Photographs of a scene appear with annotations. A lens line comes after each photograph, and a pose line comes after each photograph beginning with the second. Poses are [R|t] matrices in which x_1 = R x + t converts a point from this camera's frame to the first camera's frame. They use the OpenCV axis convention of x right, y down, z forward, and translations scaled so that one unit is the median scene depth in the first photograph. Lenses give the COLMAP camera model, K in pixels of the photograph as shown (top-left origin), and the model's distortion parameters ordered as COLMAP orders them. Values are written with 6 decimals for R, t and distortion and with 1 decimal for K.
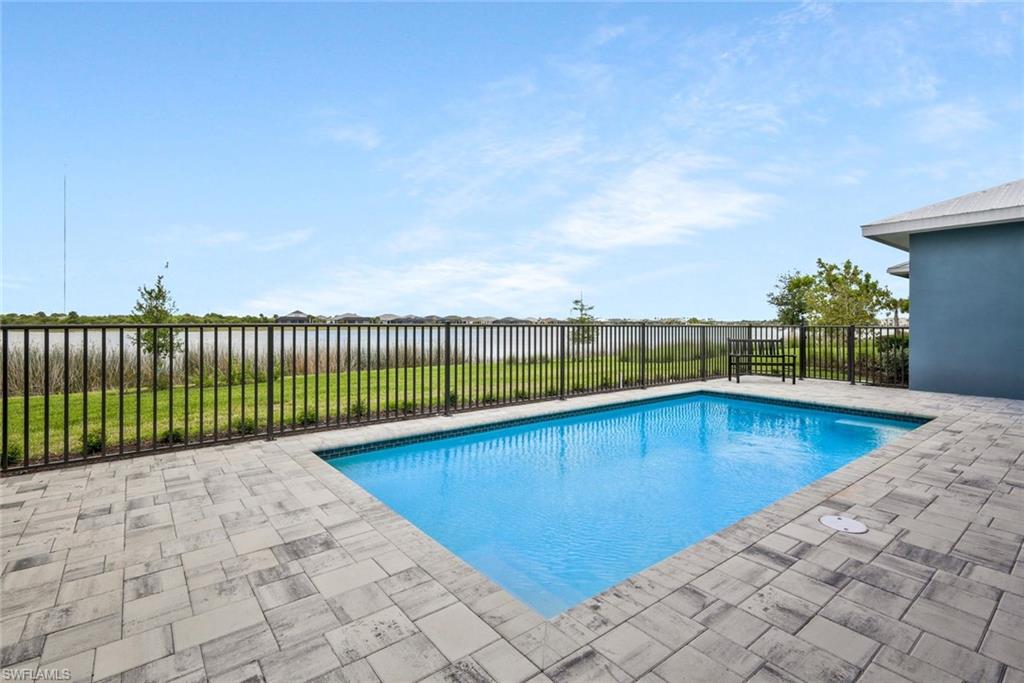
lens RADIAL K [[477.9, 0, 507.6], [0, 477.9, 318.5], [0, 0, 1]] dist [0.002165, 0.000426]
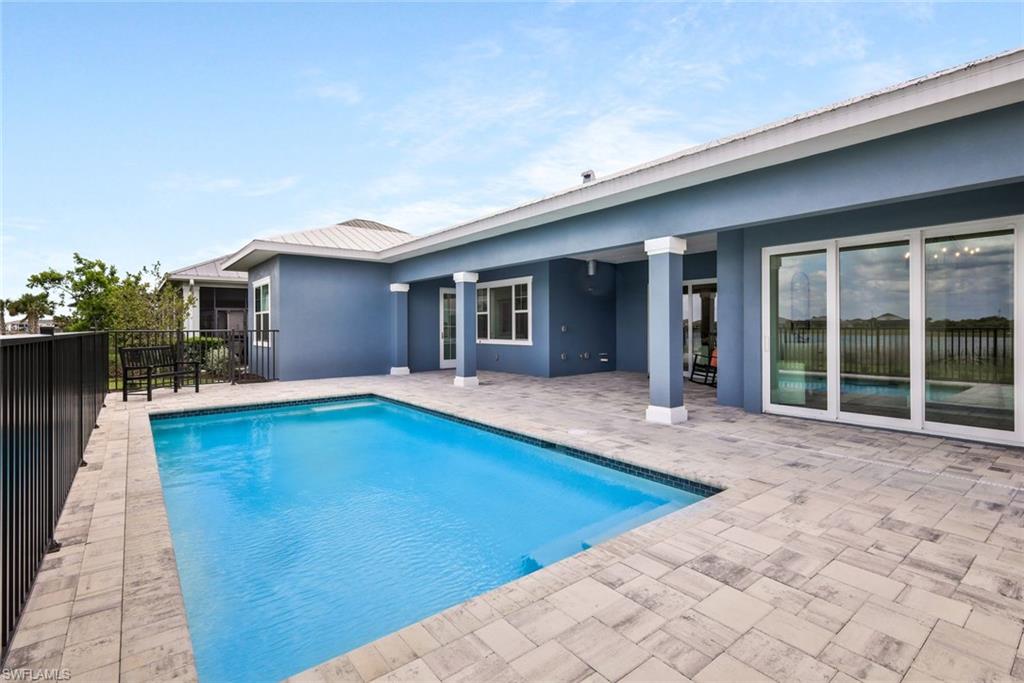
lens RADIAL K [[477.9, 0, 509.5], [0, 477.9, 336.6], [0, 0, 1]] dist [0.002165, 0.000426]
pose [[0.000776, -0.024714, 0.999694, -1.394067], [-0.006083, 0.999676, 0.024718, -0.003355], [-0.999981, -0.006100, 0.000625, 1.465314]]
